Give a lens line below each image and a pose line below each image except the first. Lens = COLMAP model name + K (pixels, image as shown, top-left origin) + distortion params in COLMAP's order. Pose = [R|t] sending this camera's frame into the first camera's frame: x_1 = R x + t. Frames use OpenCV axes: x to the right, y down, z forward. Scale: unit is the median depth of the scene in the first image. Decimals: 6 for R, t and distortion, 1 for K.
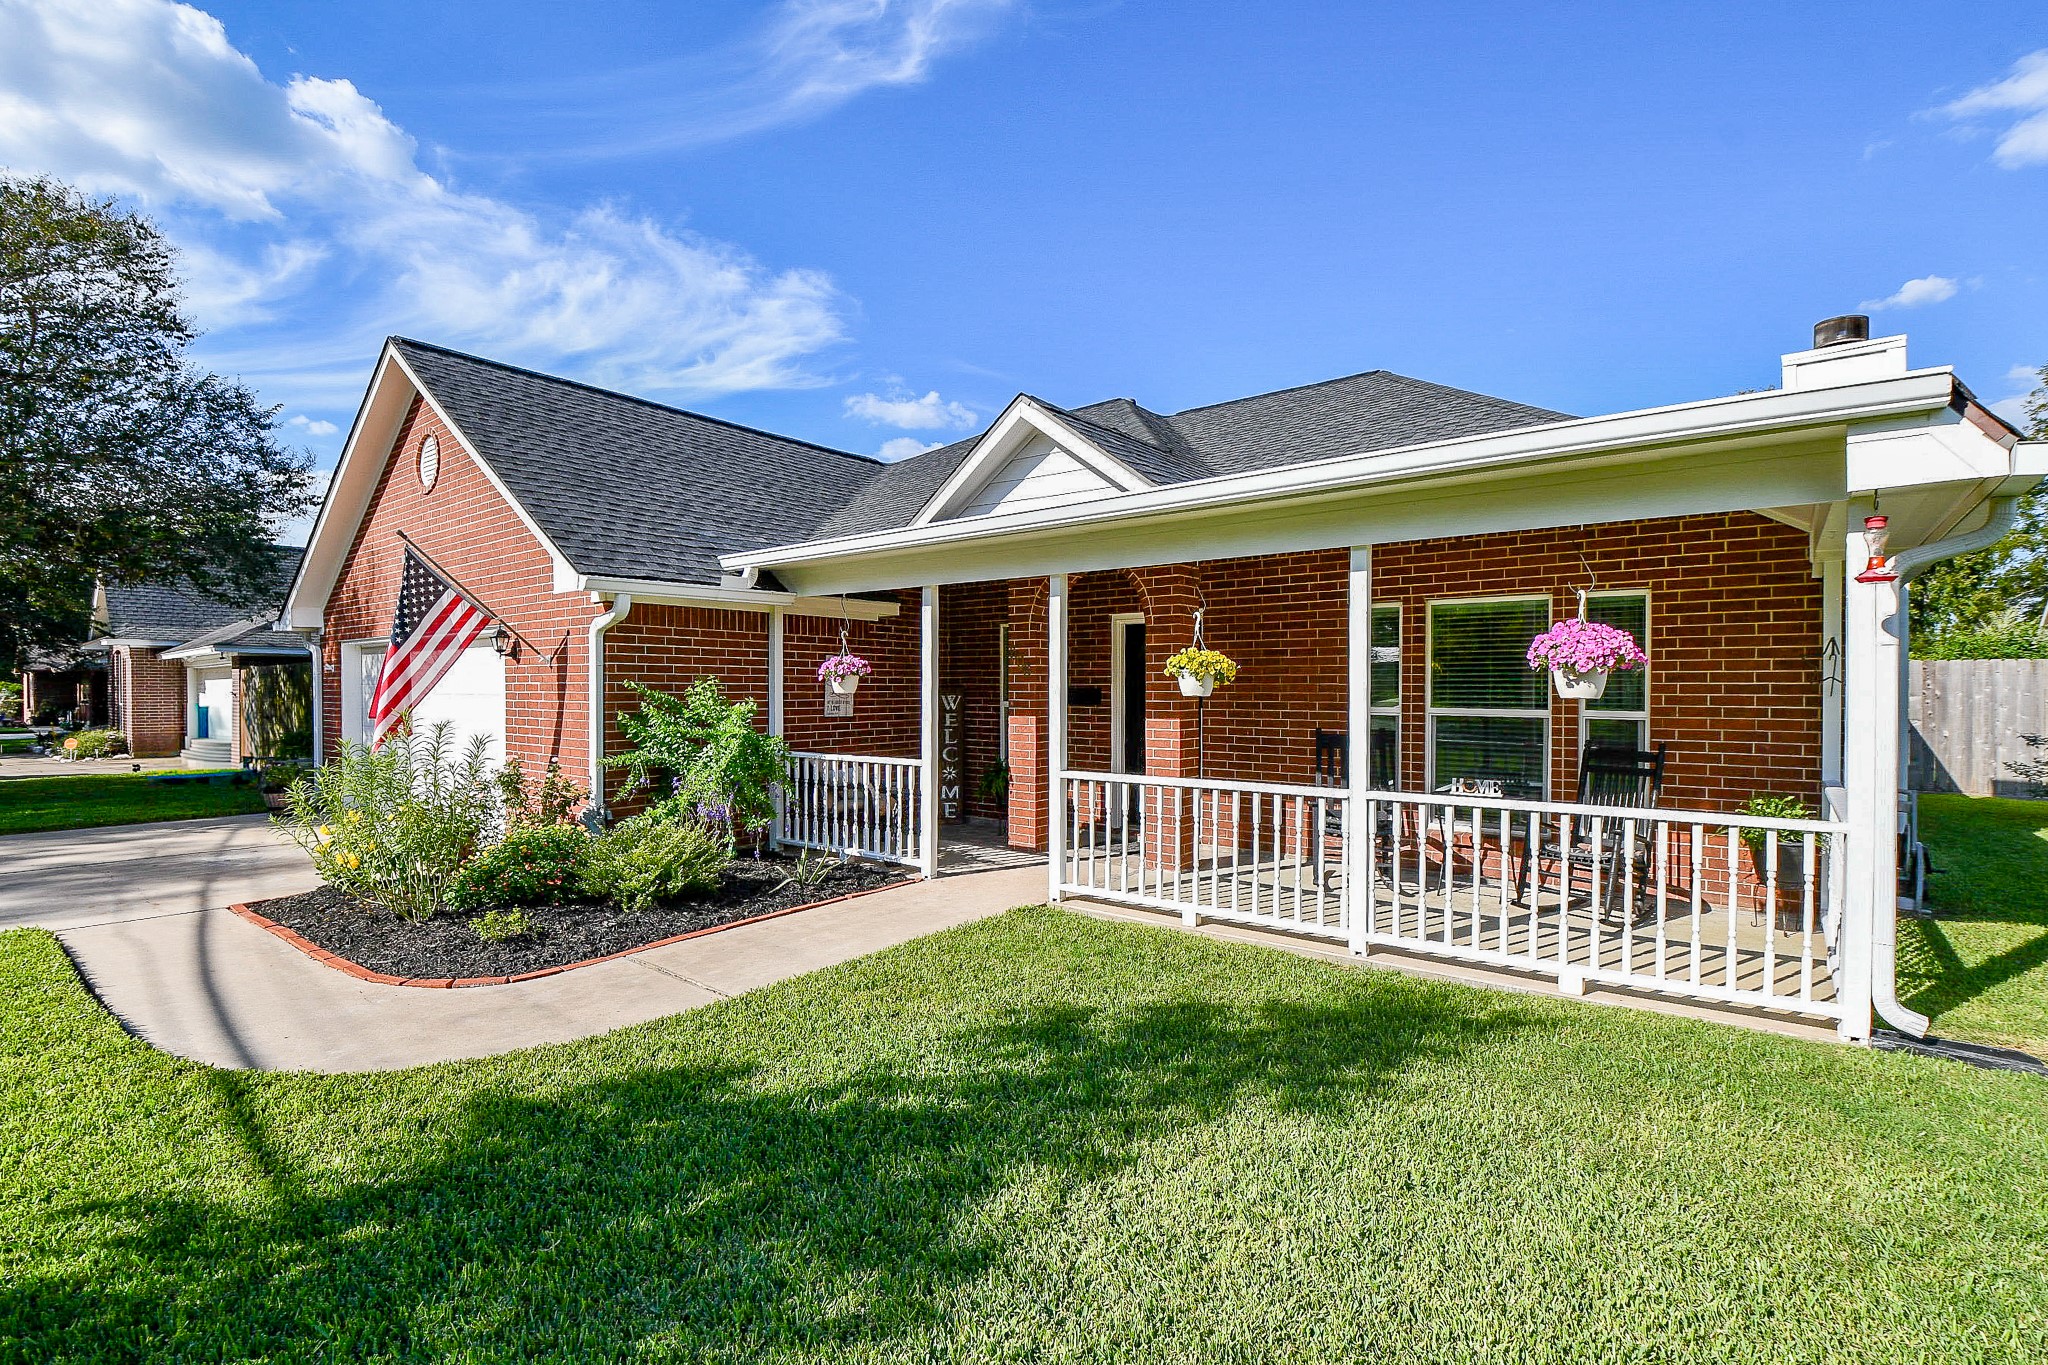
lens RADIAL K [[1058.1, 0, 1026.5], [0, 1058.1, 689.0], [0, 0, 1]] dist [0.004294, 0.001031]
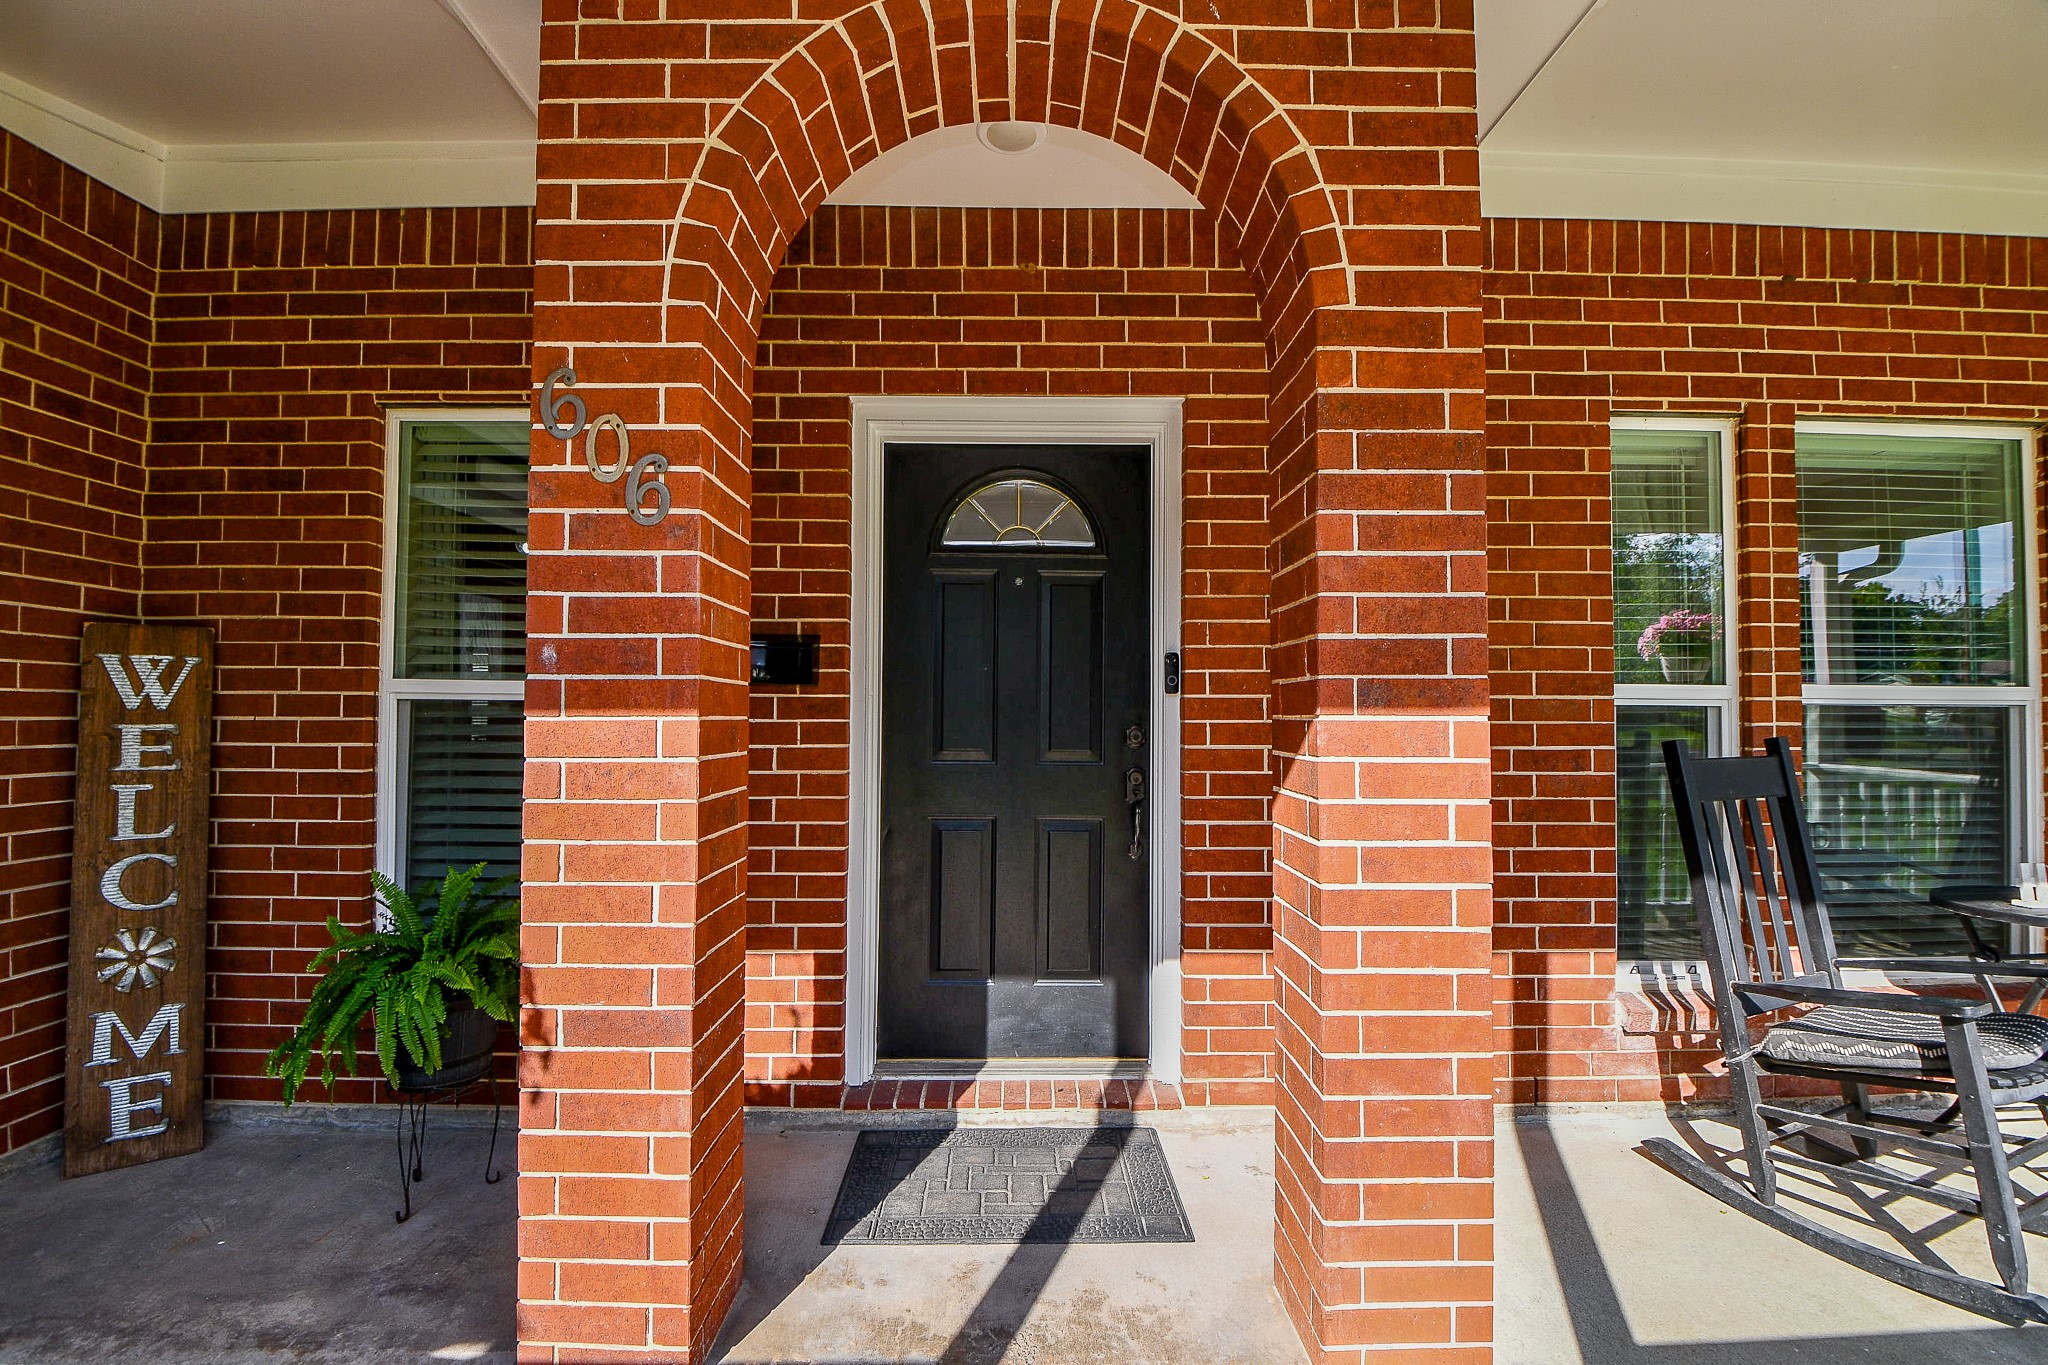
lens RADIAL K [[919.3, 0, 1014.3], [0, 919.3, 697.5], [0, 0, 1]] dist [0.001325, -0.005925]
pose [[0.774732, 0.019590, 0.631986, -0.053296], [-0.000847, 0.999551, -0.029945, 0.026130], [-0.632289, 0.022664, 0.774401, 0.757652]]
